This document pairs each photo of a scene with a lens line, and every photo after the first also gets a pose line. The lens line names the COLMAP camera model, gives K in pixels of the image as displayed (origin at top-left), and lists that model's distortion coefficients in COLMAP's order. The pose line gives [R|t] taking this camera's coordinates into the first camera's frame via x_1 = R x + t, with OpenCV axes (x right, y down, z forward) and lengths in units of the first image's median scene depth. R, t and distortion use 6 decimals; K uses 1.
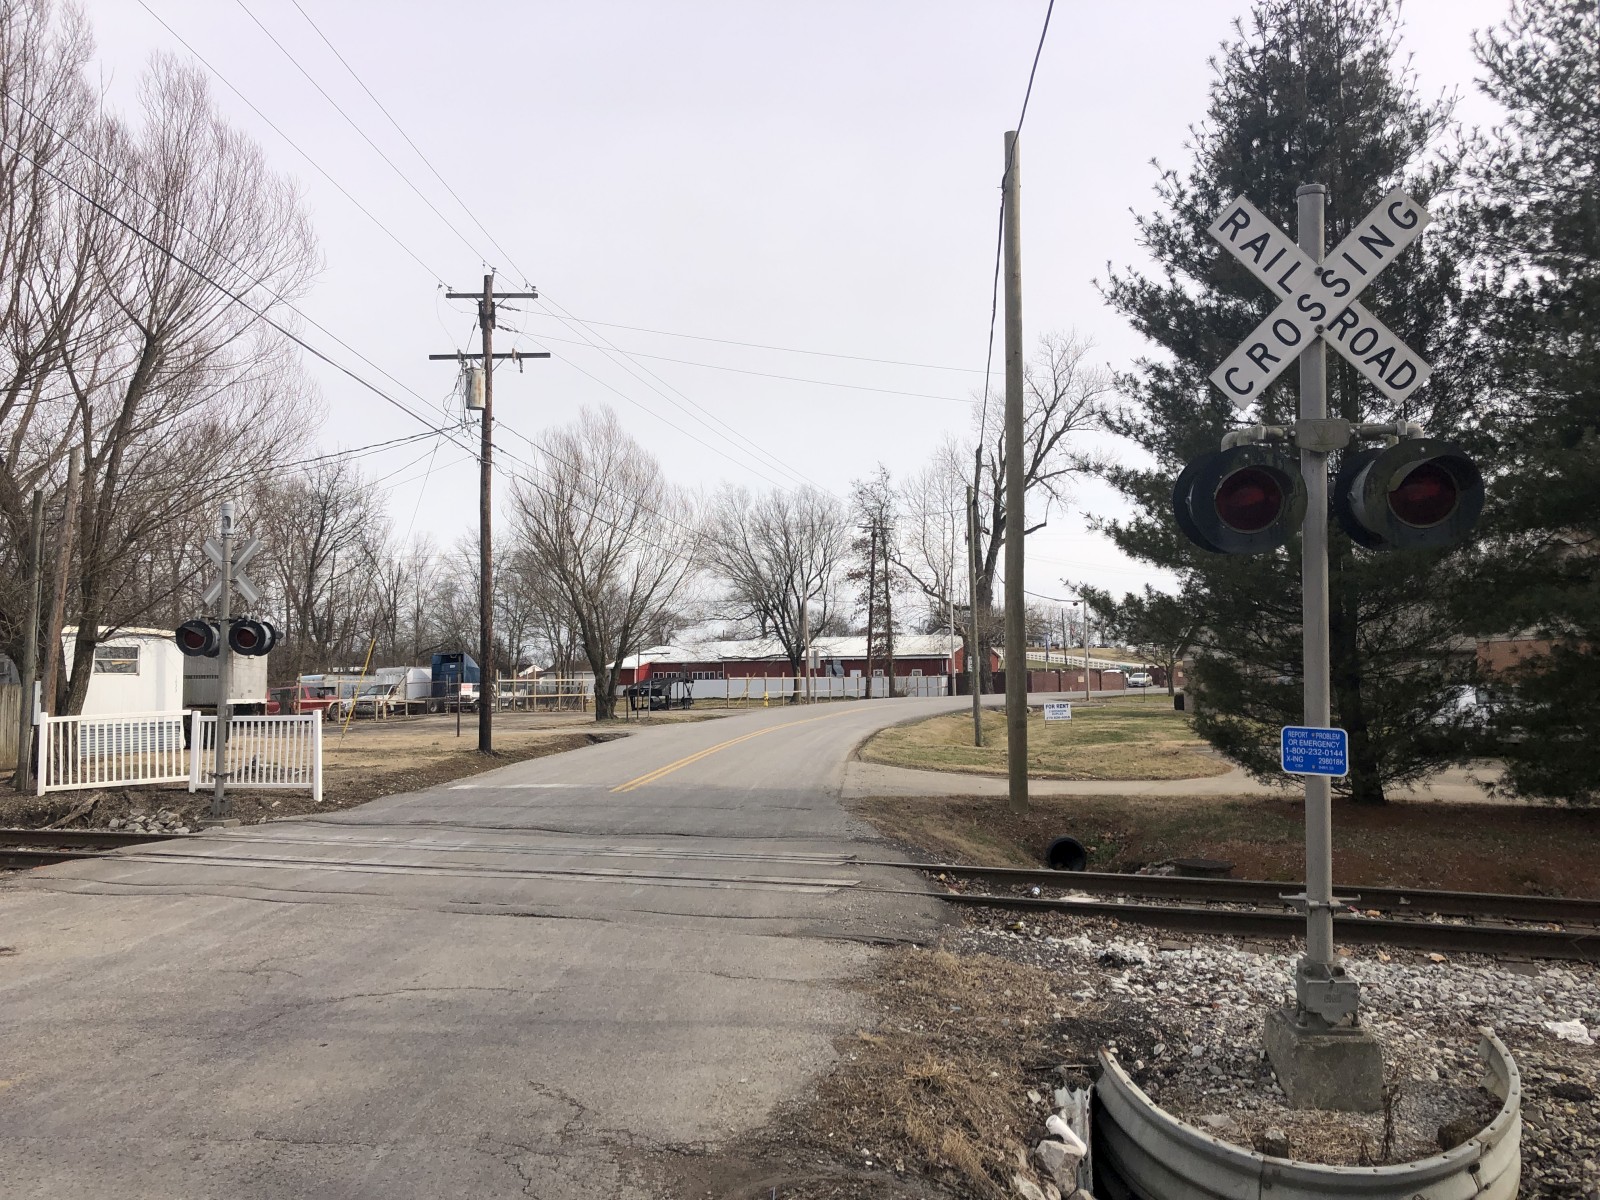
lens RADIAL K [[1310.5, 0, 800.0], [0, 1310.5, 600.0], [0, 0, 1]] dist [0.032755, -0.009155]
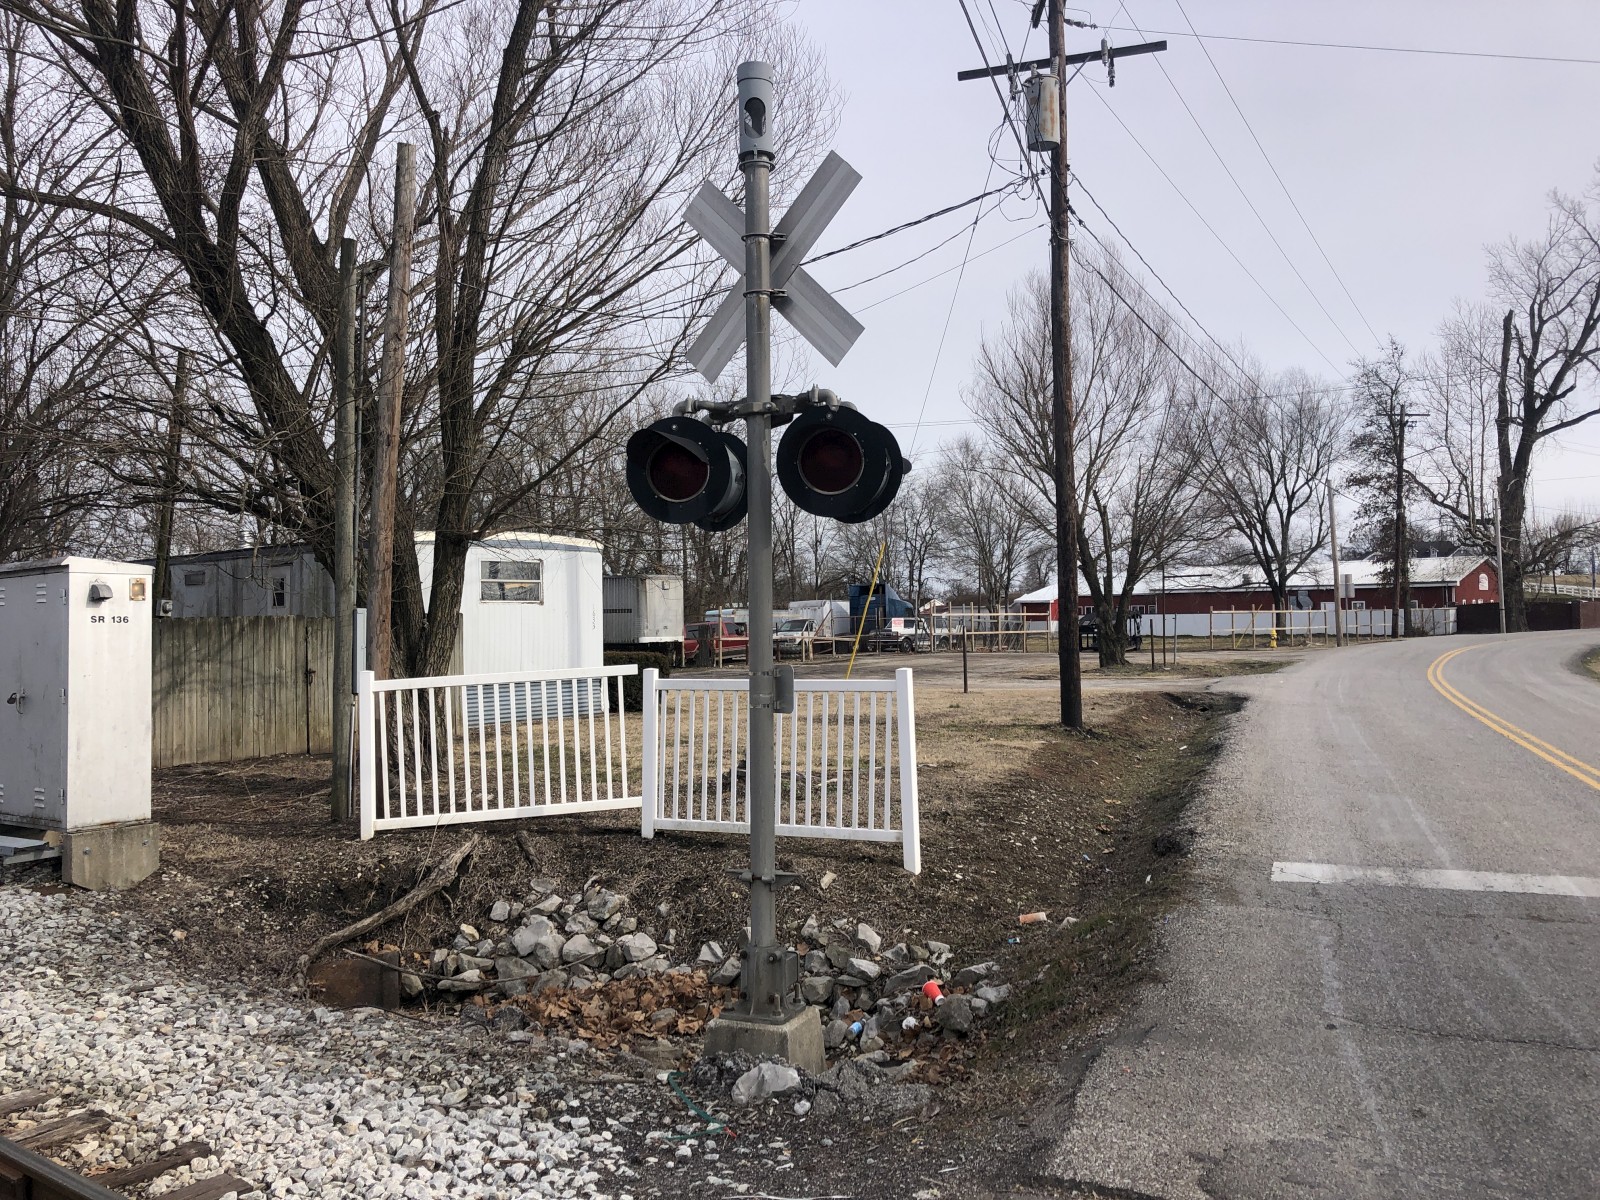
lens RADIAL K [[1310.5, 0, 800.0], [0, 1310.5, 600.0], [0, 0, 1]] dist [0.032755, -0.009155]
pose [[0.963159, -0.008030, -0.268812, -0.193563], [0.021087, 0.998732, 0.045719, 0.027232], [0.268104, -0.049703, 0.962107, 0.390071]]
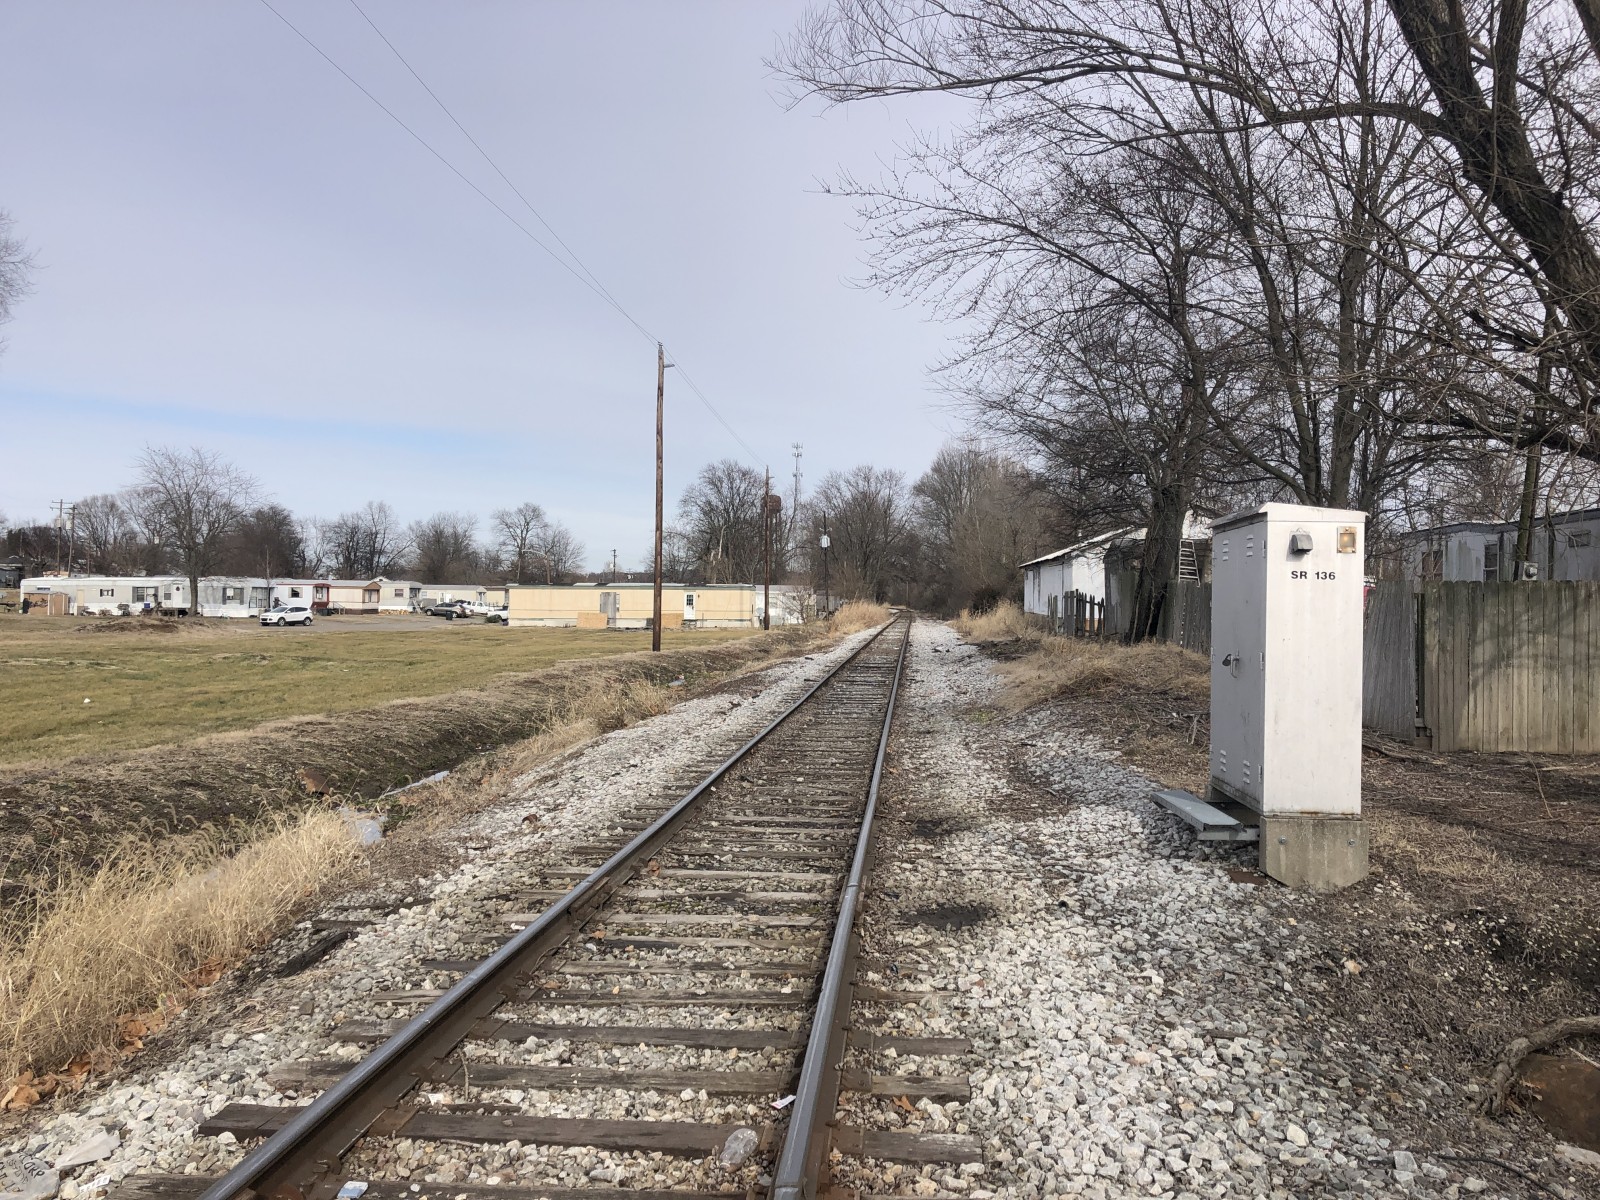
lens RADIAL K [[1310.5, 0, 800.0], [0, 1310.5, 600.0], [0, 0, 1]] dist [0.032755, -0.009155]
pose [[0.286947, 0.015791, -0.957816, -0.207388], [0.047662, 0.998390, 0.030739, 0.033658], [0.956760, -0.054472, 0.285732, 0.461522]]
